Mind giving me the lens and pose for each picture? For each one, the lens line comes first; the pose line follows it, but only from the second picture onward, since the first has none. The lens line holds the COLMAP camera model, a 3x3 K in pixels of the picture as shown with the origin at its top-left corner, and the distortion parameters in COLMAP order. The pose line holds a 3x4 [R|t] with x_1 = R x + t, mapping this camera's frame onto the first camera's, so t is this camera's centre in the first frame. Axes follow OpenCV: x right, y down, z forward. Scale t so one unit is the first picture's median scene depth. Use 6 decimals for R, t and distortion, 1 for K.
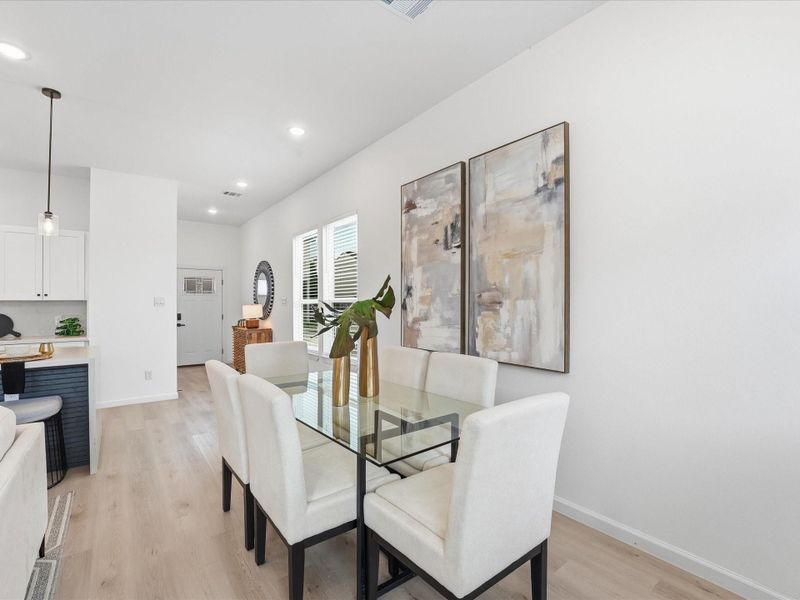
lens RADIAL K [[366.2, 0, 397.3], [0, 366.2, 304.5], [0, 0, 1]] dist [-0.028303, 0.001394]
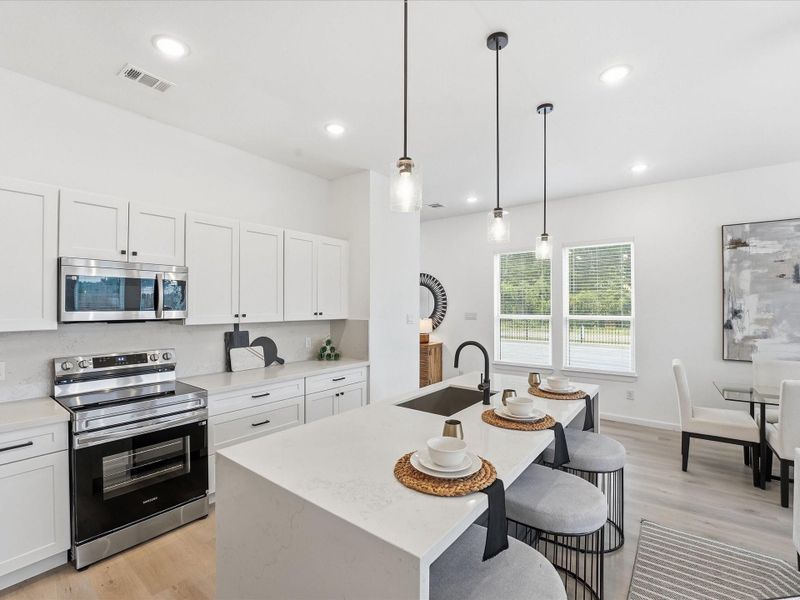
lens RADIAL K [[370.9, 0, 401.7], [0, 370.9, 302.3], [0, 0, 1]] dist [-0.030451, 0.006424]
pose [[0.966546, 0.006350, 0.256415, -1.502758], [-0.002538, 0.999881, -0.015196, -0.059515], [-0.256481, 0.014037, 0.966447, 0.137840]]
